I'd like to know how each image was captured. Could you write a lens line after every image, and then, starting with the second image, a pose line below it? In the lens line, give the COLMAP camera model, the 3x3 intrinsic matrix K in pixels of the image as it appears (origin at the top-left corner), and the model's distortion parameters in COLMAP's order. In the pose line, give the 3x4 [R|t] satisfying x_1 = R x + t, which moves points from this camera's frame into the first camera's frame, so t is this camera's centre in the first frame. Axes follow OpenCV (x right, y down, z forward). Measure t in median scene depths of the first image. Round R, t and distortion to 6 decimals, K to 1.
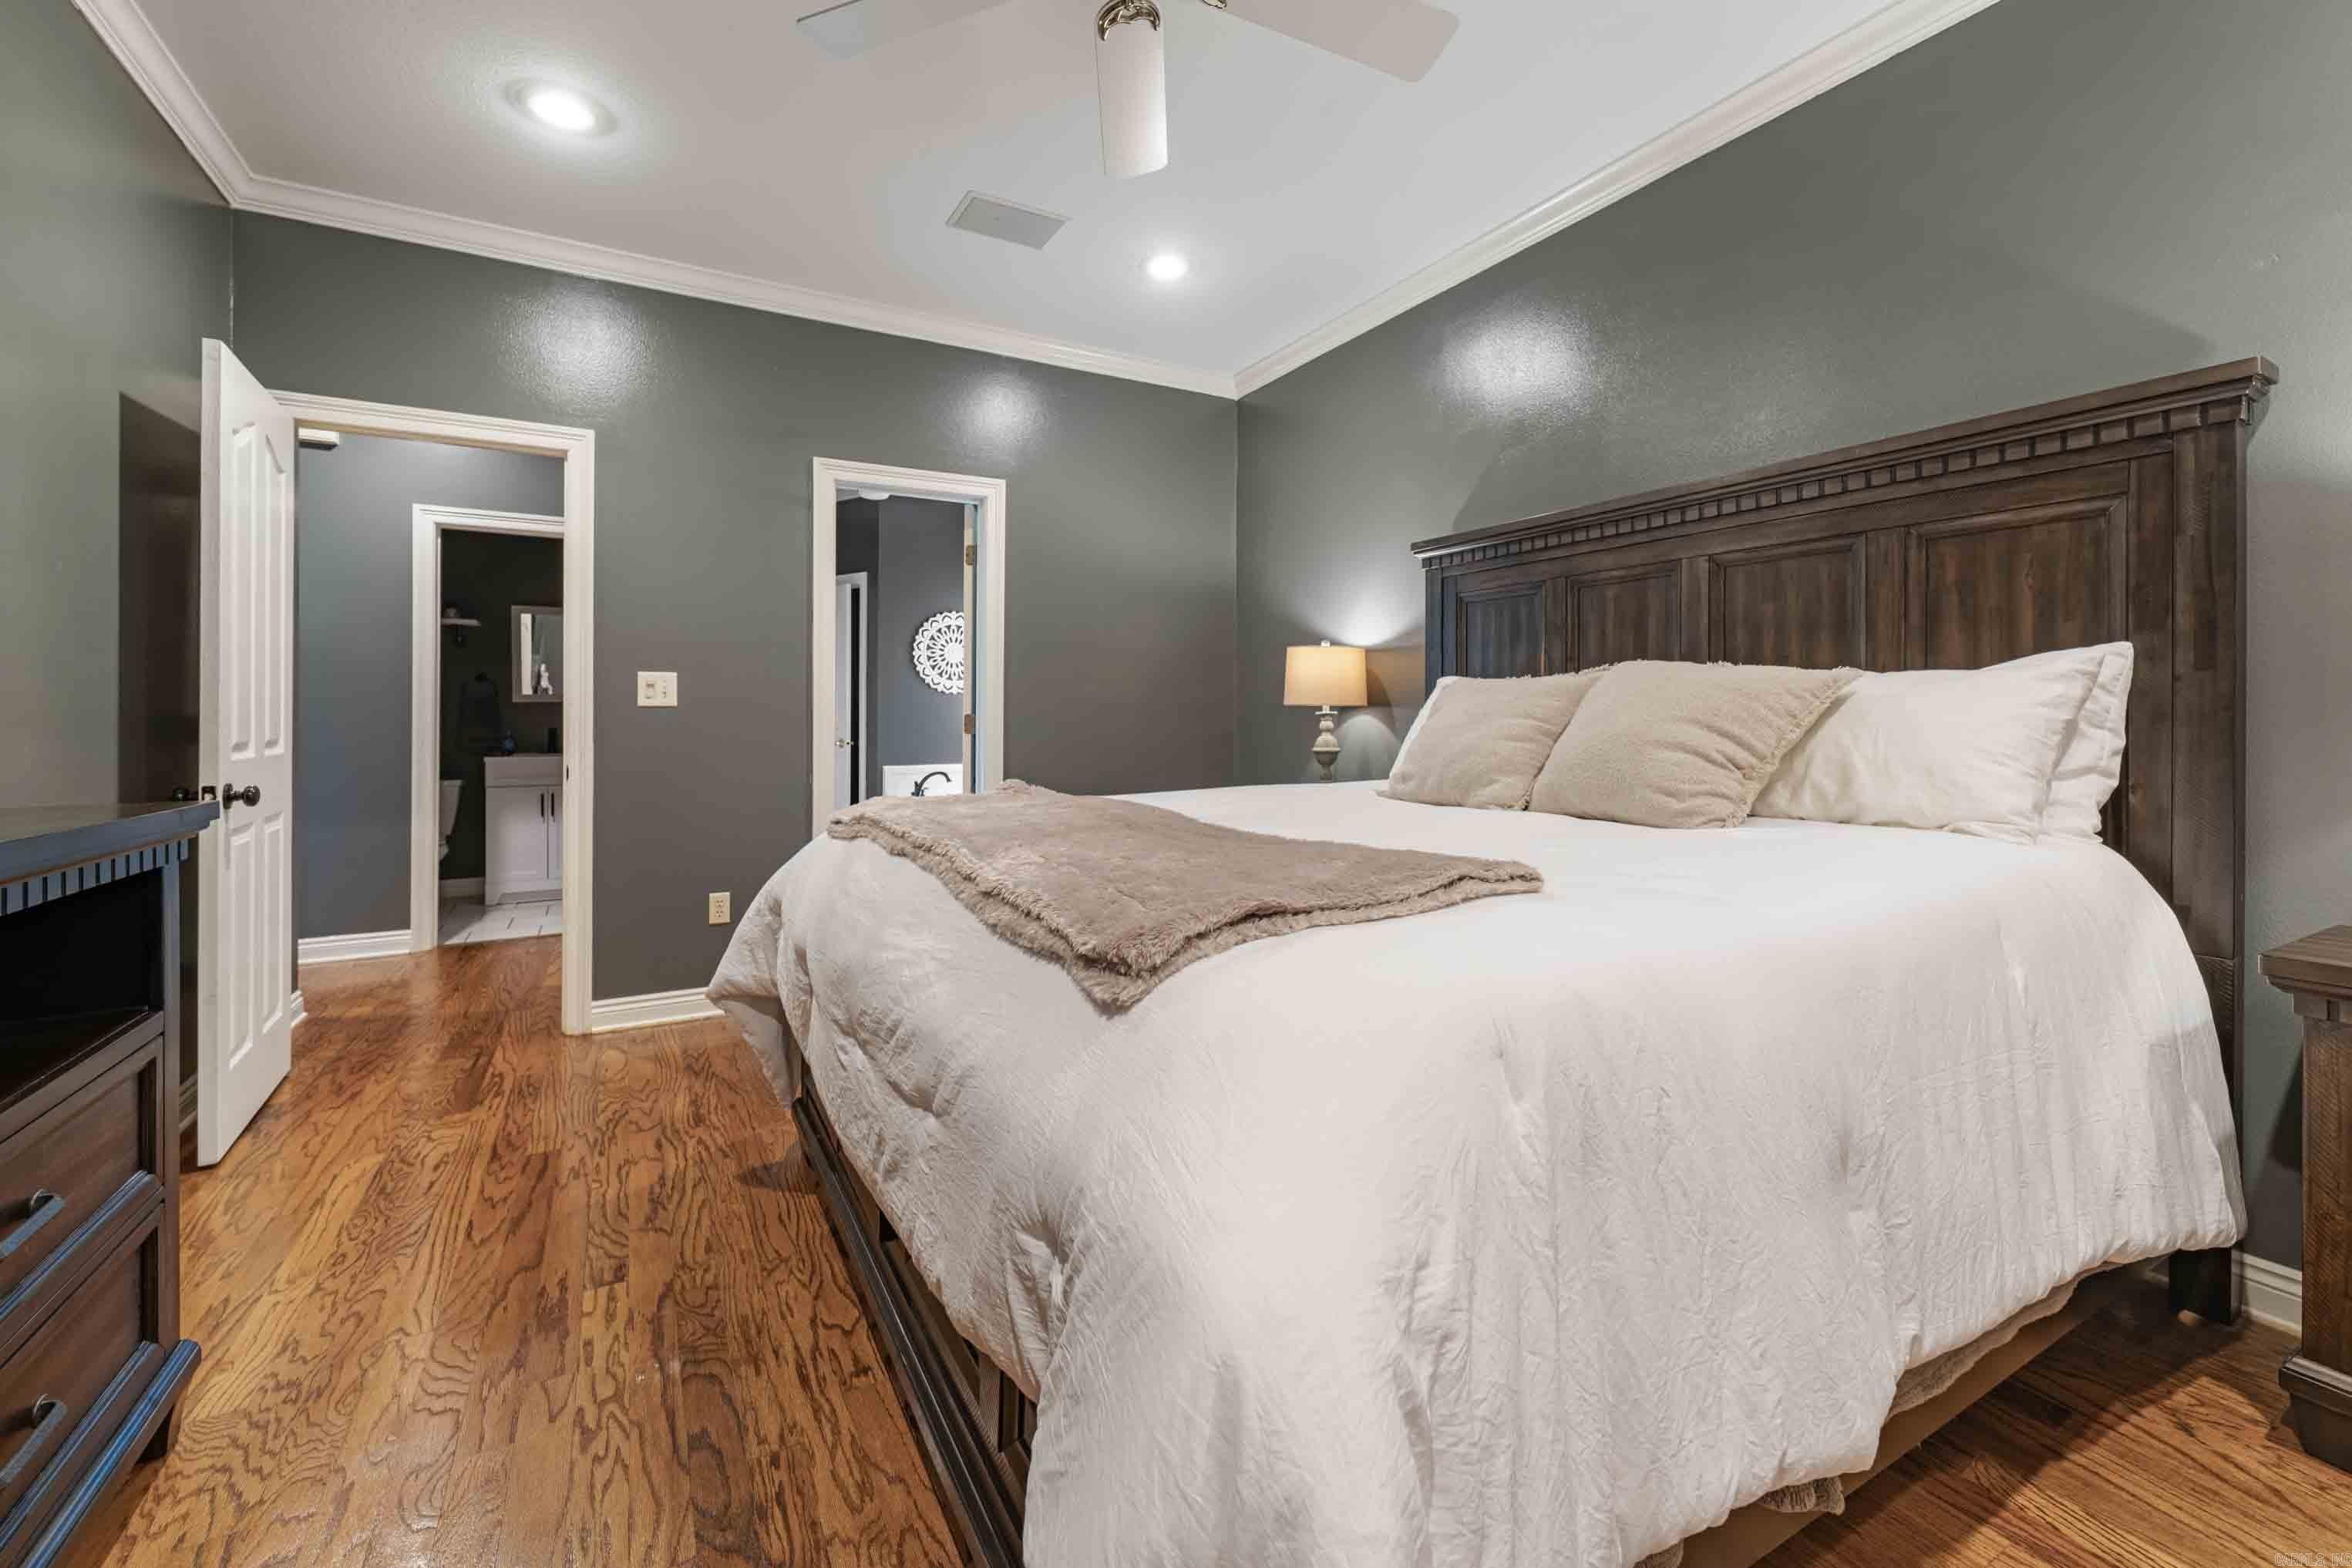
lens RADIAL K [[968.9, 0, 1183.1], [0, 968.9, 711.4], [0, 0, 1]] dist [0.000833, -0.000092]
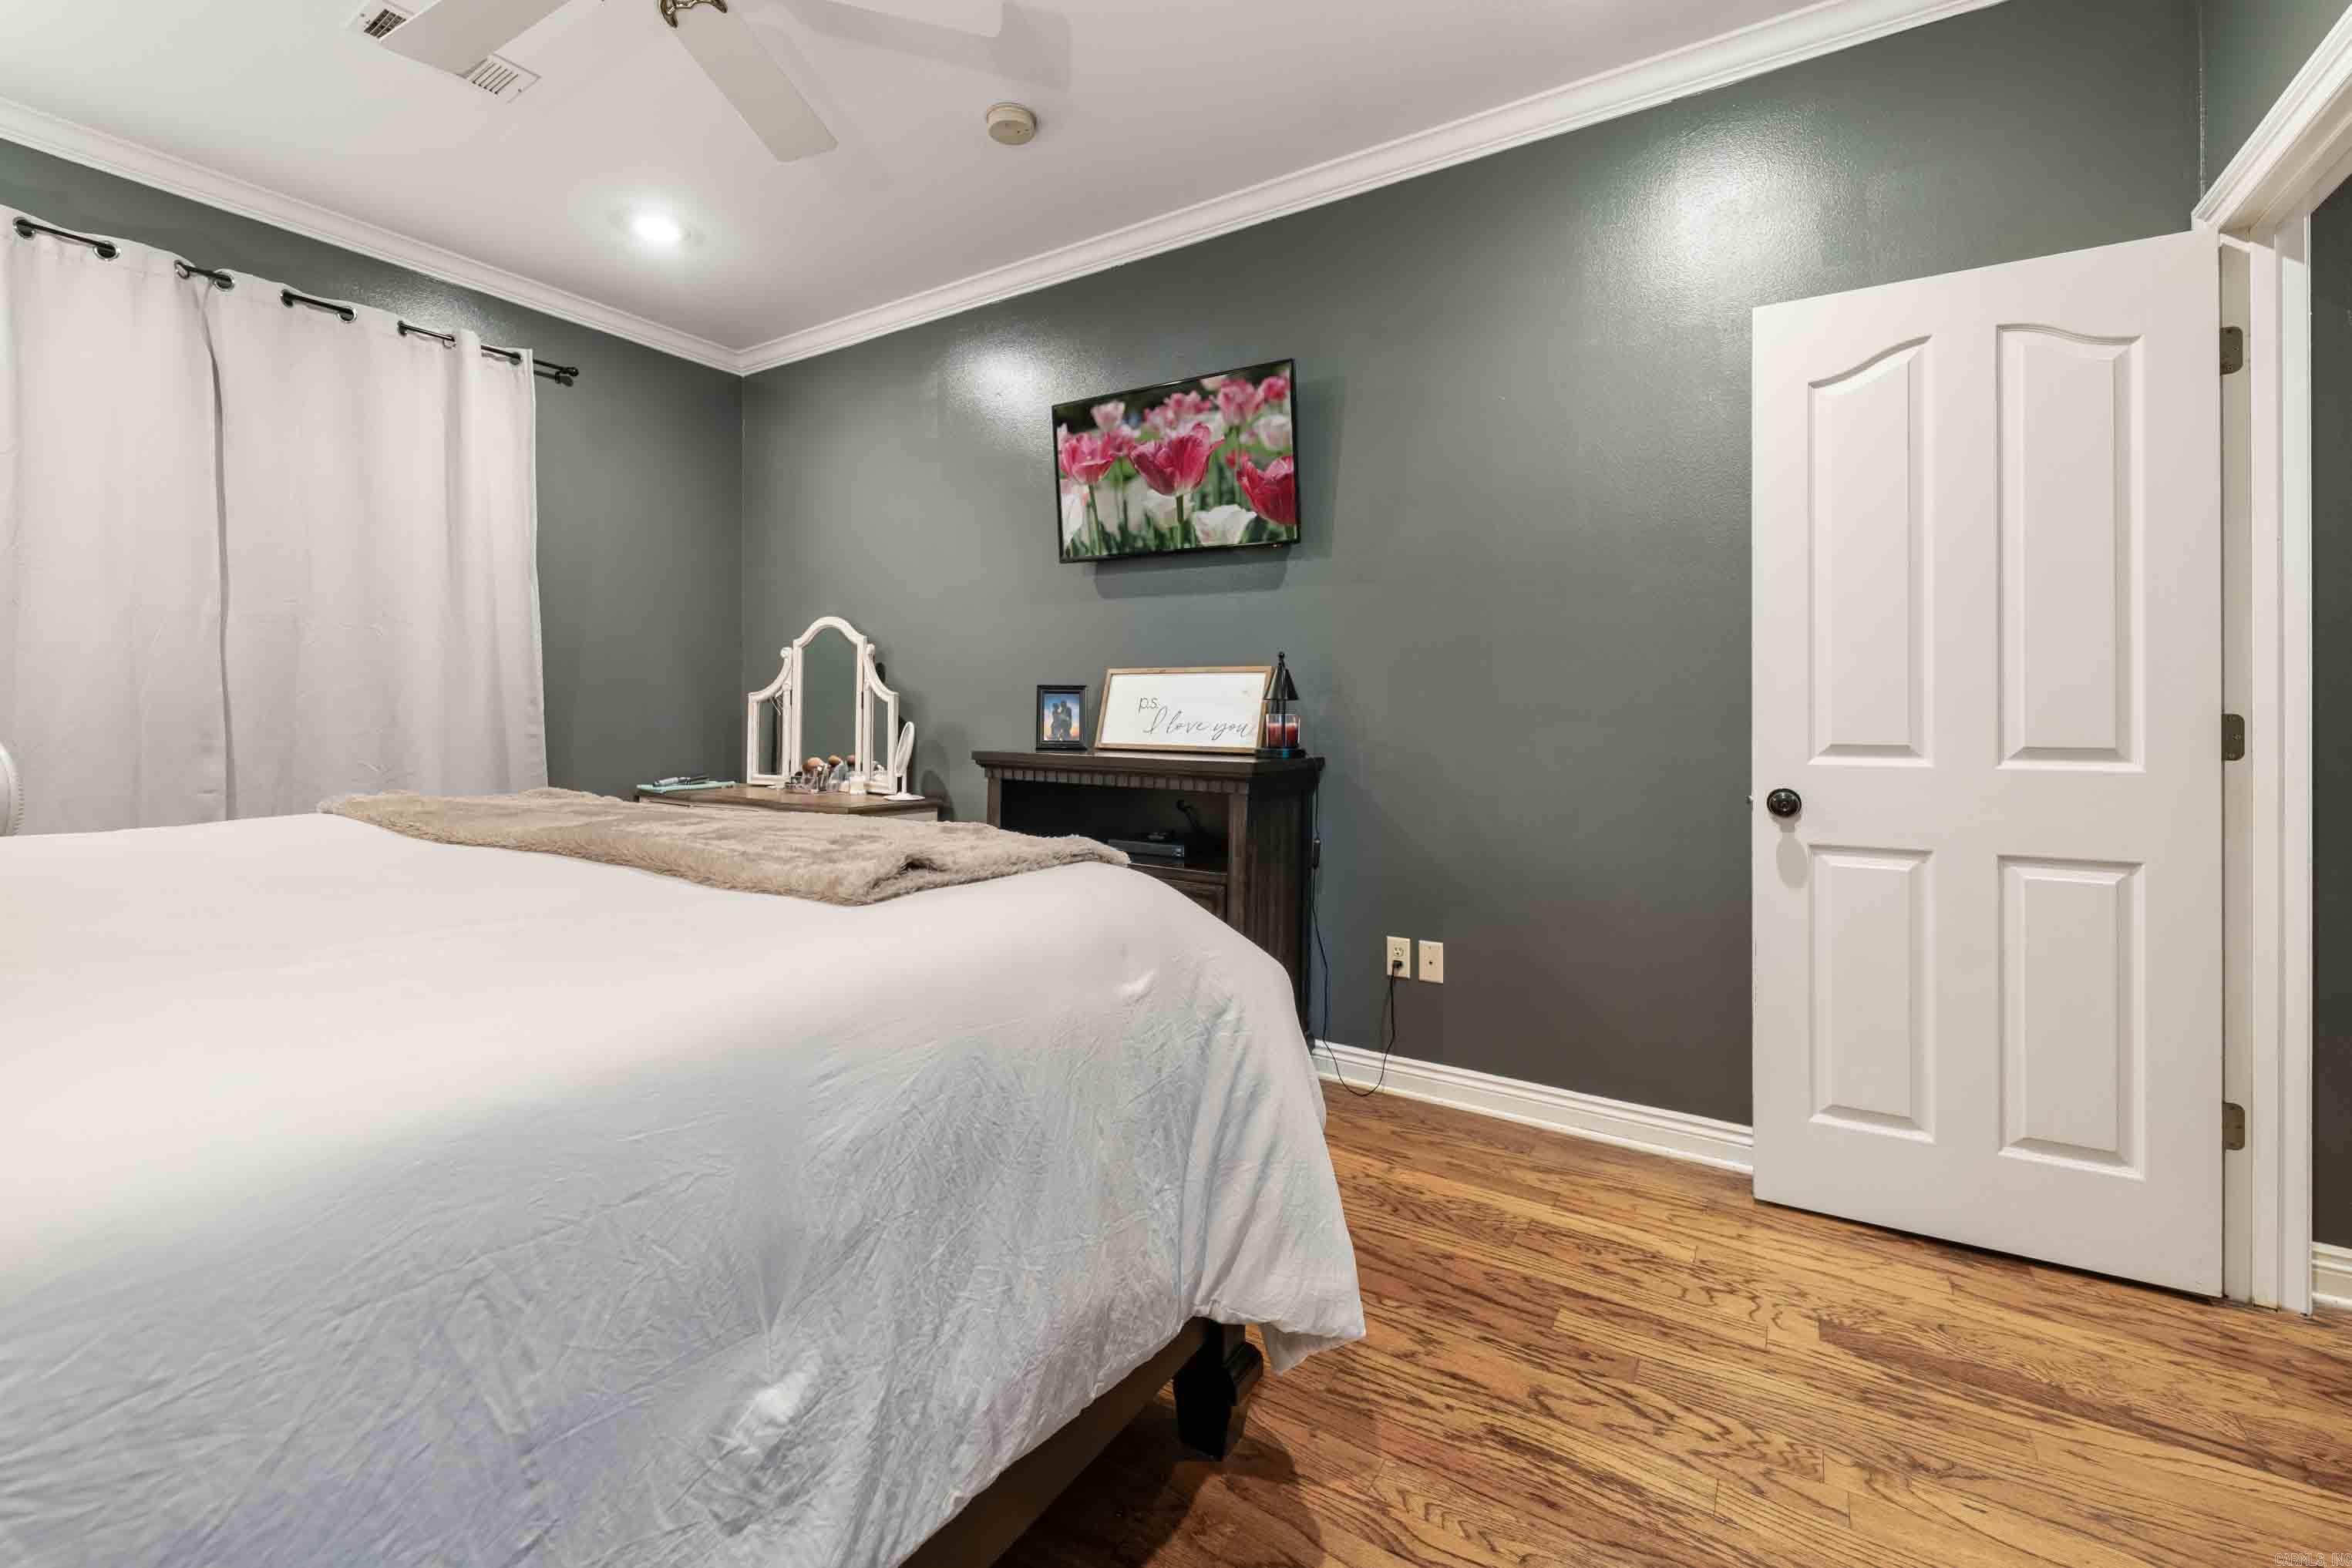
lens RADIAL K [[976.7, 0, 1184.0], [0, 976.7, 710.1], [0, 0, 1]] dist [0.000874, -0.000159]
pose [[-0.886025, -0.004840, -0.463612, -0.082161], [-0.001732, 0.999973, -0.007129, 0.009010], [0.463634, -0.005513, -0.886010, 1.611611]]
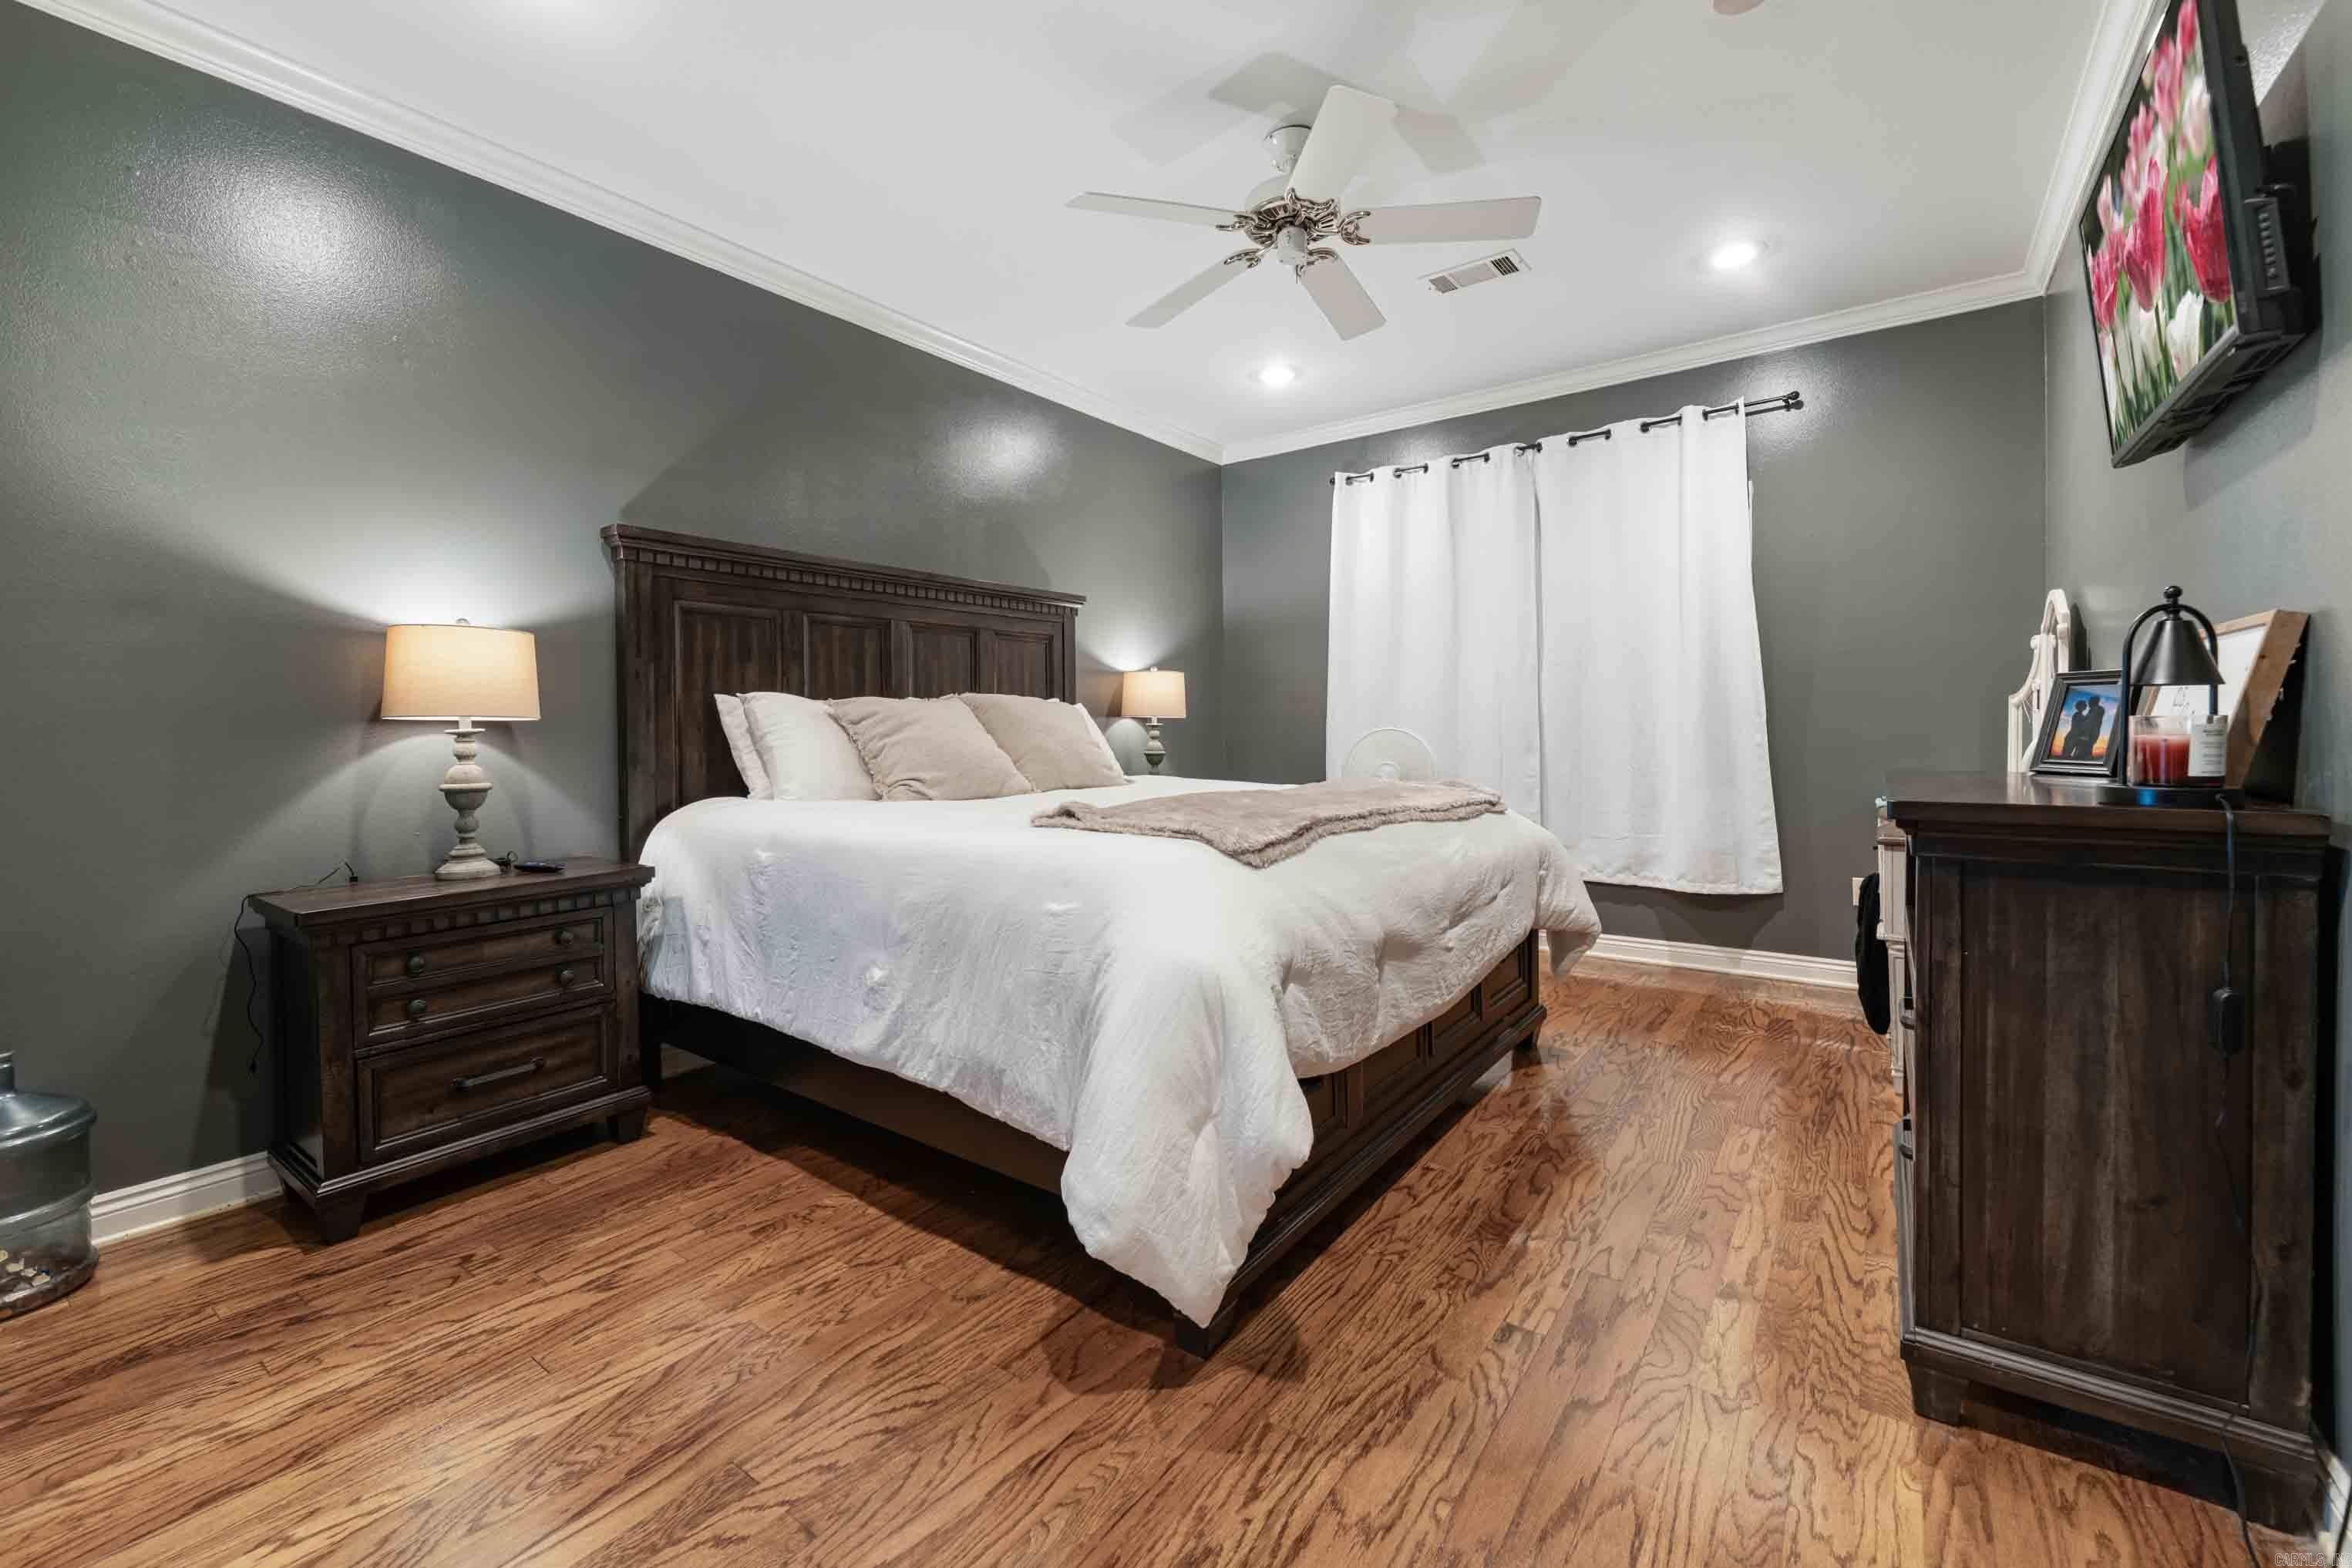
lens RADIAL K [[961.9, 0, 1167.3], [0, 961.9, 739.3], [0, 0, 1]] dist [0.001640, -0.000031]
pose [[-0.400765, -0.003656, 0.916174, -1.062980], [0.008502, 0.999934, 0.007709, 0.010465], [-0.916141, 0.010879, -0.400707, 1.368069]]
